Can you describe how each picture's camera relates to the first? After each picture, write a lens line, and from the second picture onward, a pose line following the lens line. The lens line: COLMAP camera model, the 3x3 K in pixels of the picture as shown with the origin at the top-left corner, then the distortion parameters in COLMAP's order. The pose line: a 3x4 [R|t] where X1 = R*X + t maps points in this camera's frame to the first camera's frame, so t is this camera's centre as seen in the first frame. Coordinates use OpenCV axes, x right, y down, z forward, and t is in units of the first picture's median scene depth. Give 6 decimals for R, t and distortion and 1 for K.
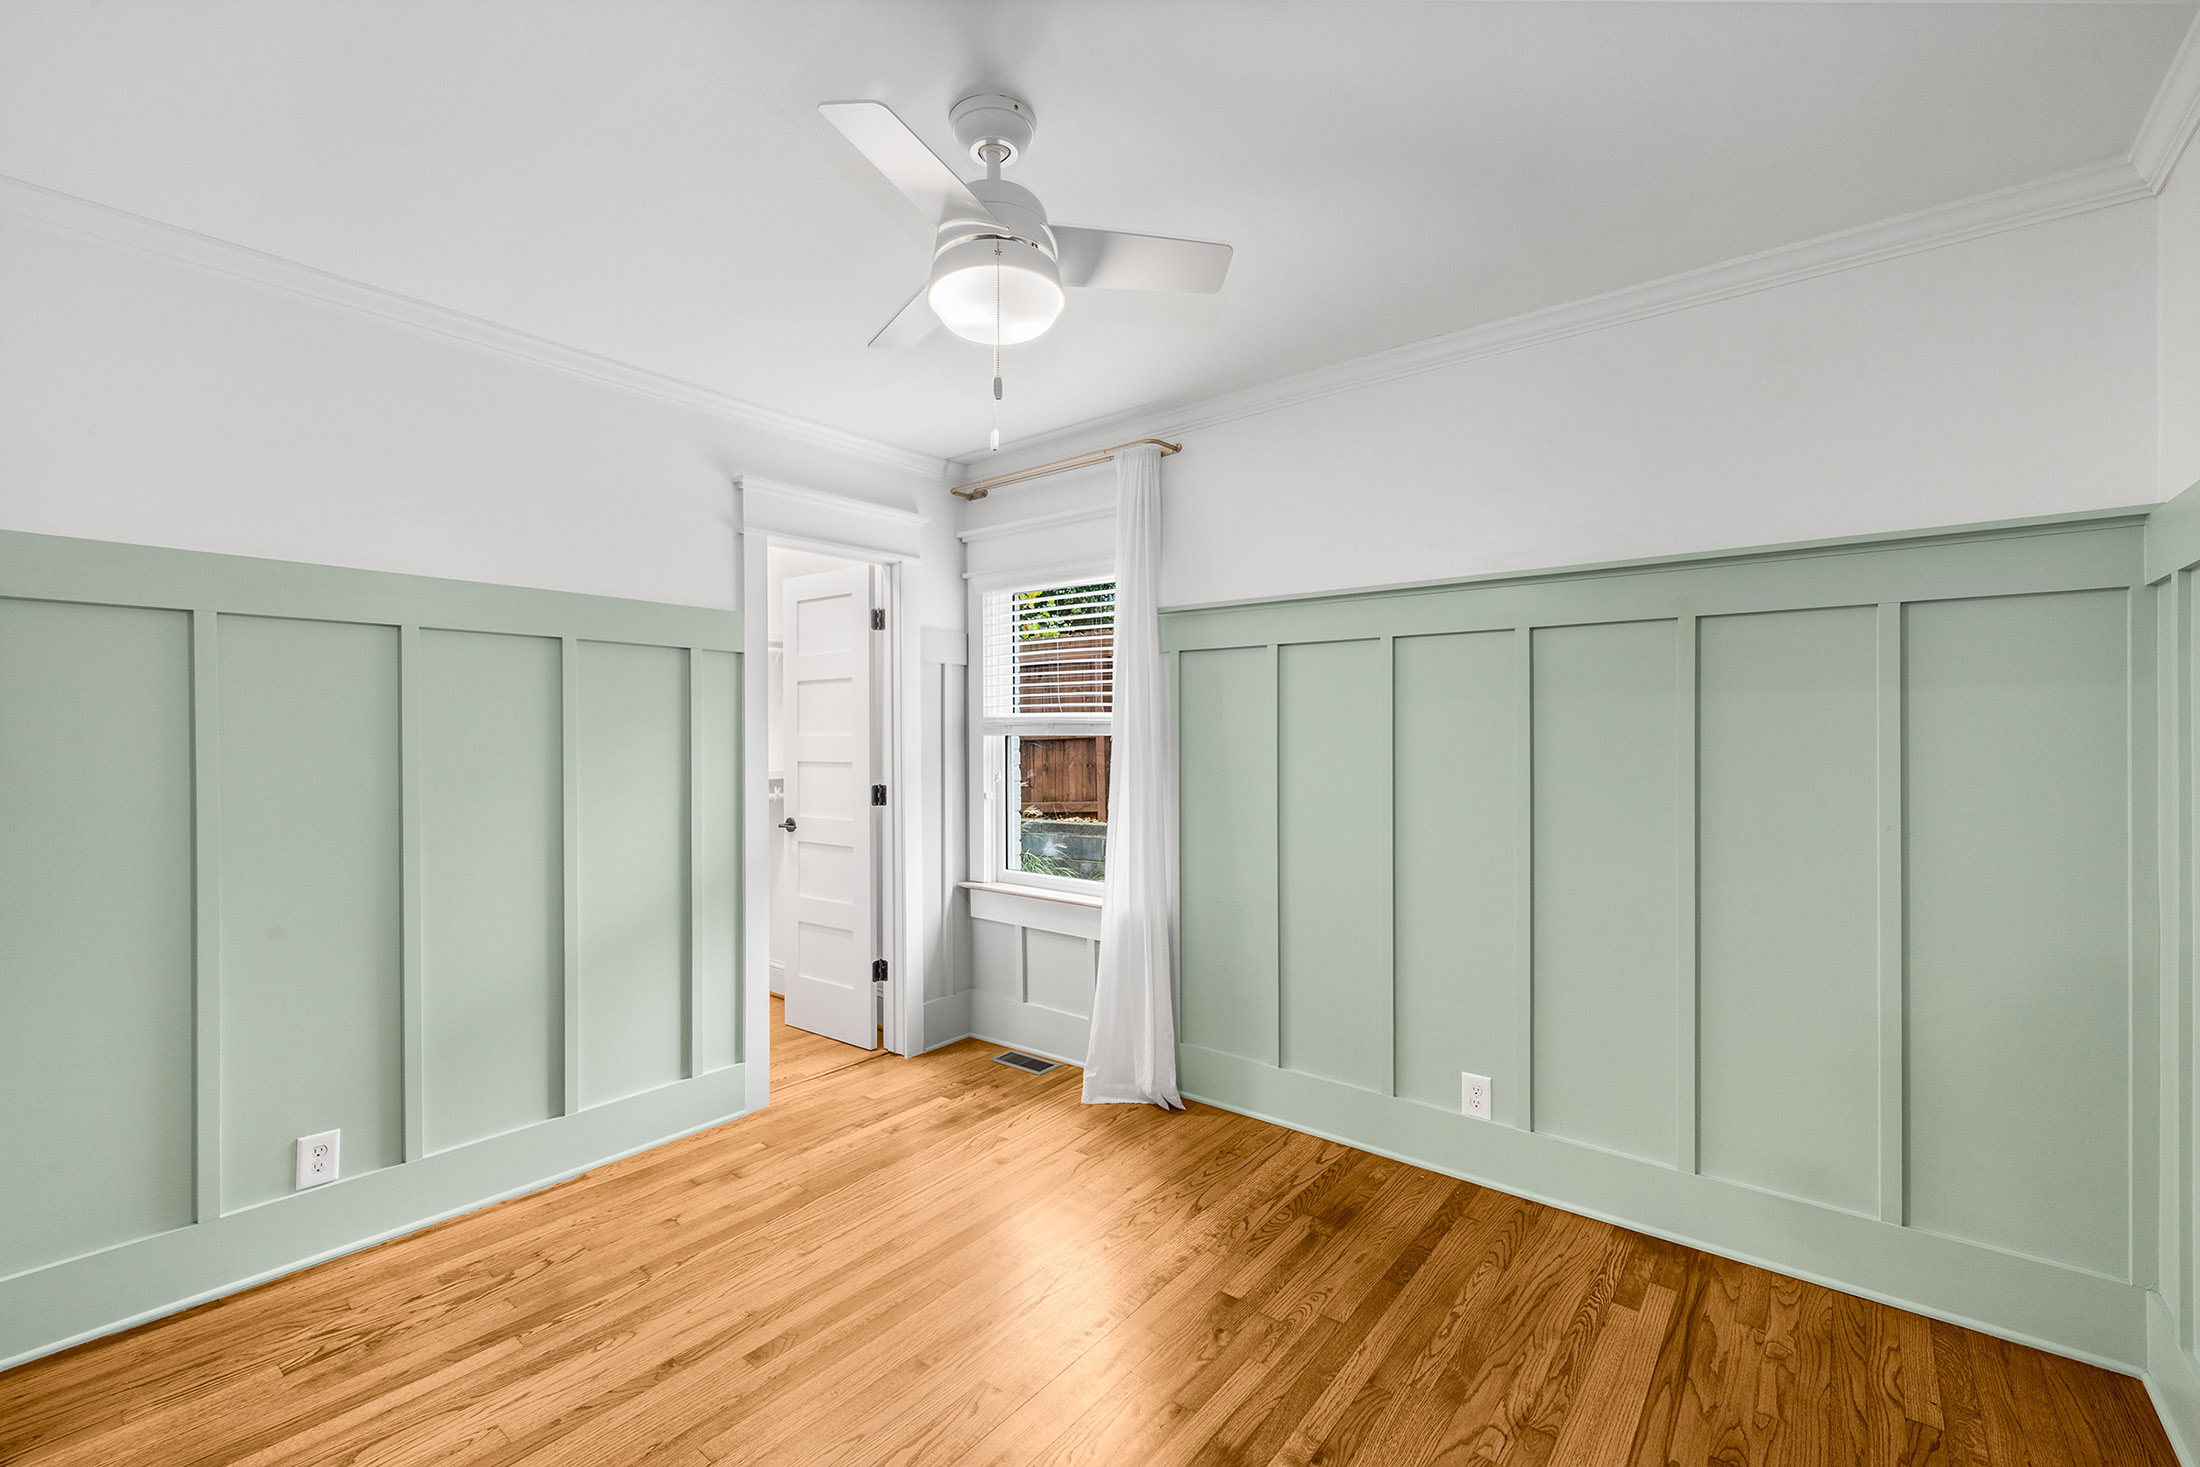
lens RADIAL K [[926.3, 0, 1099.3], [0, 926.3, 734.4], [0, 0, 1]] dist [-0.002837, 0.000118]
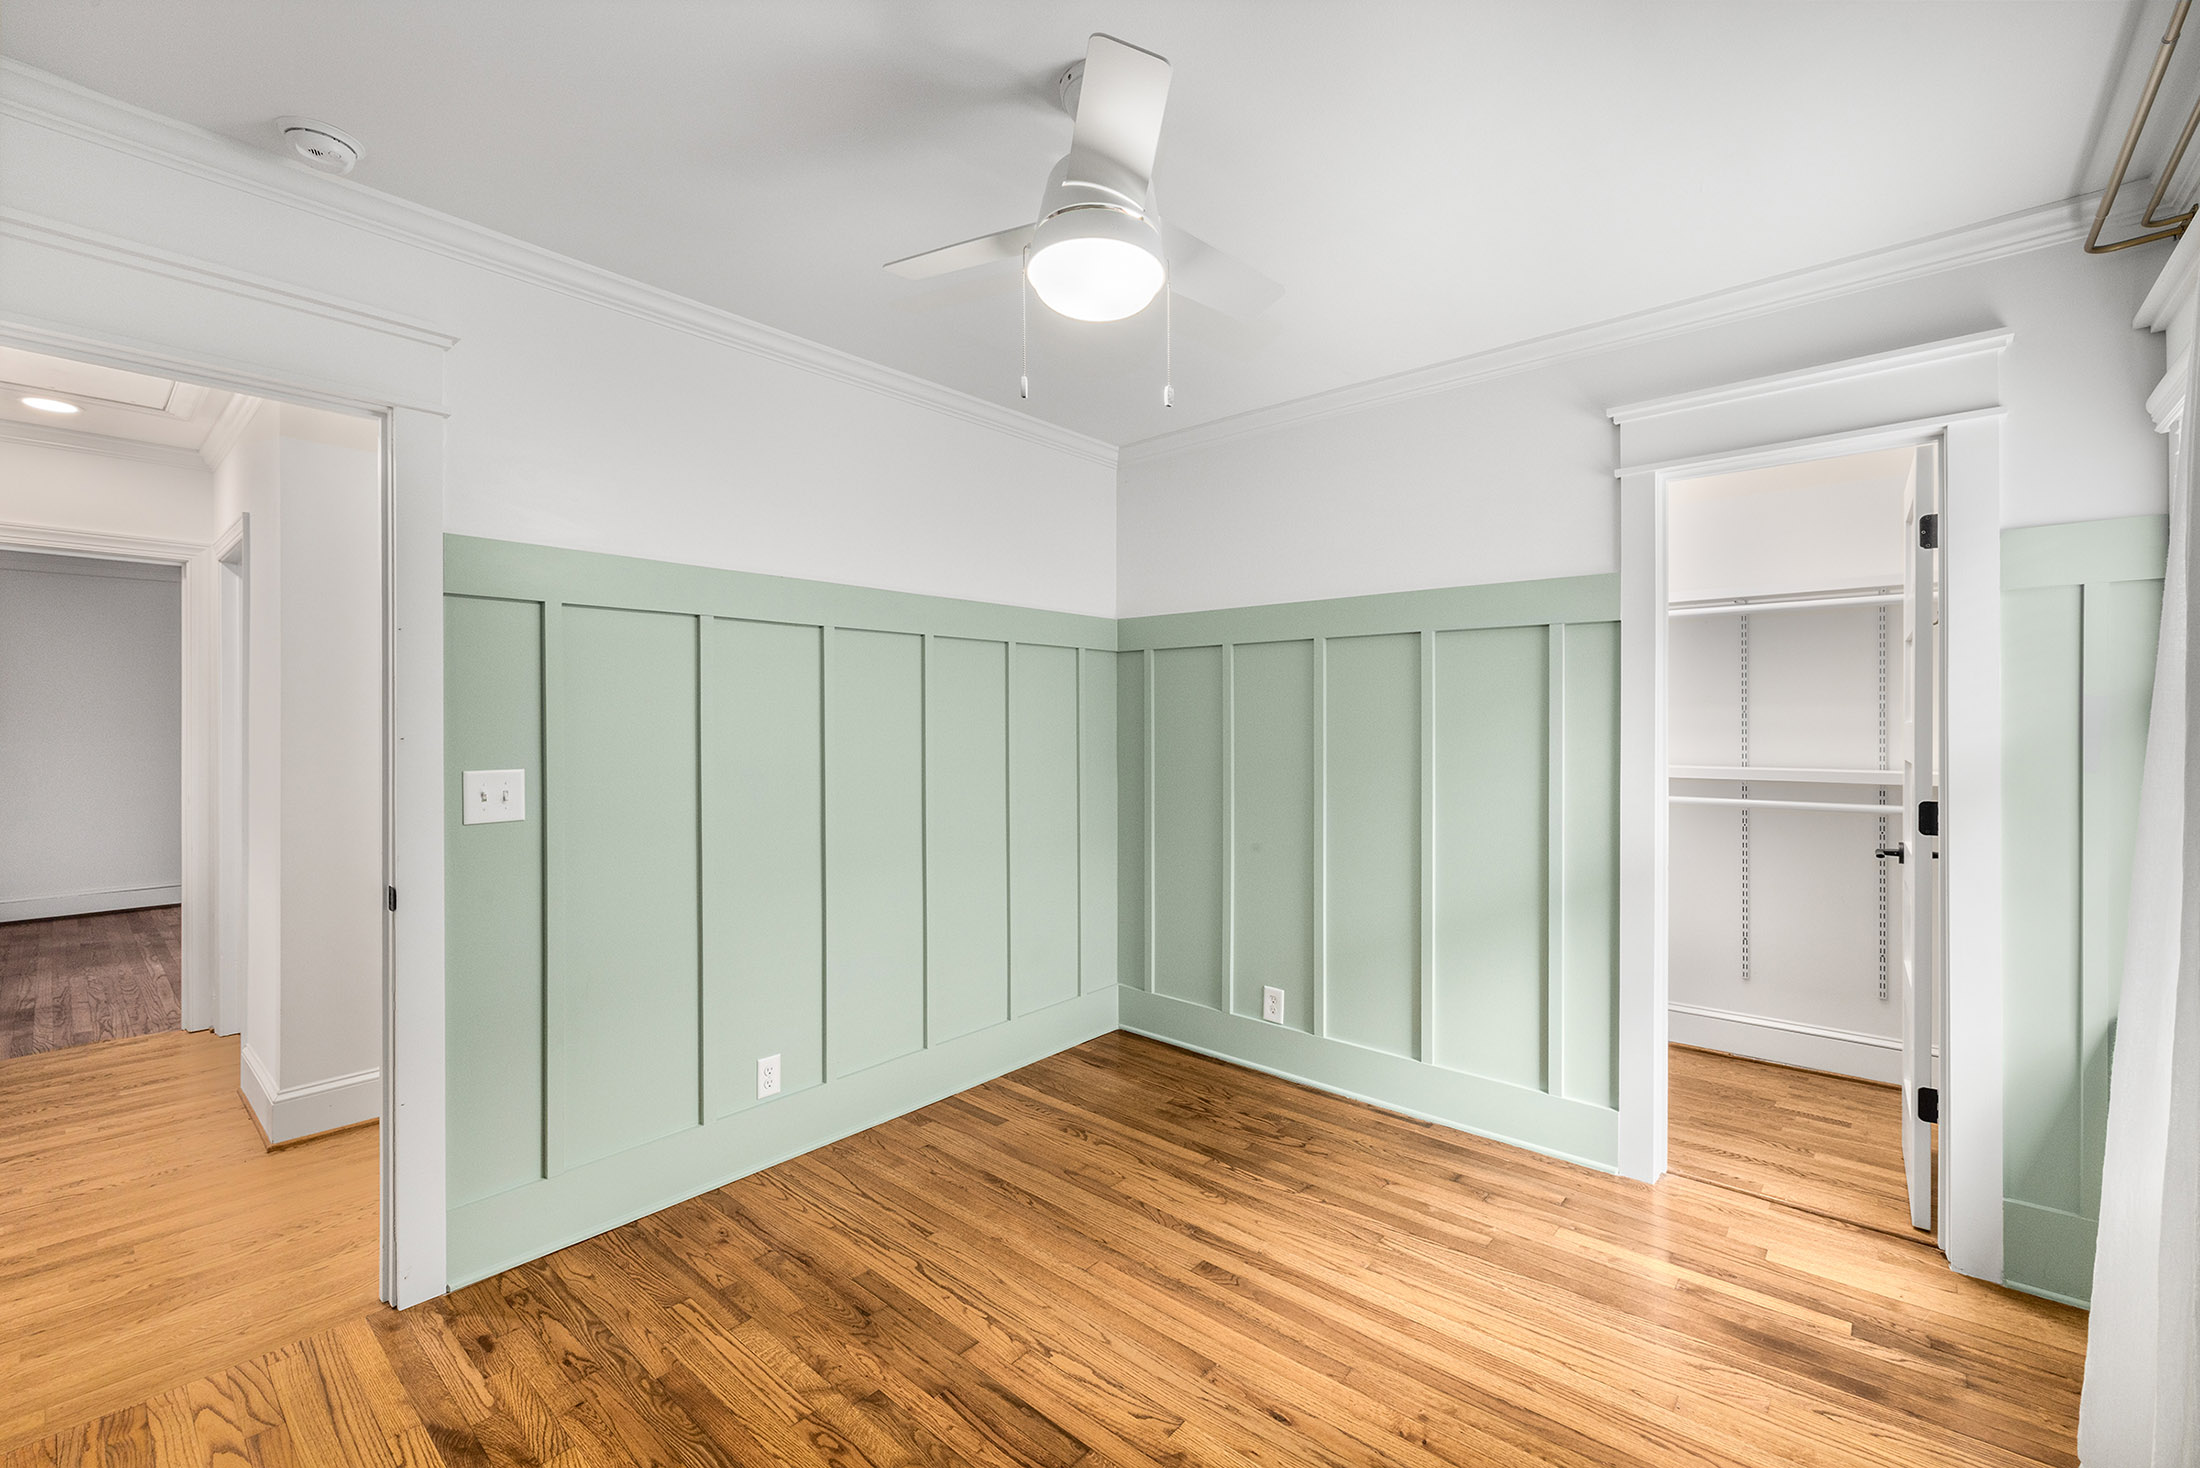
lens RADIAL K [[926.3, 0, 1097.2], [0, 926.3, 725.5], [0, 0, 1]] dist [-0.002837, 0.000118]
pose [[-0.048878, 0.005177, -0.998791, 0.630230], [-0.002109, 0.999984, 0.005286, 0.003591], [0.998803, 0.002365, -0.048866, 0.761887]]
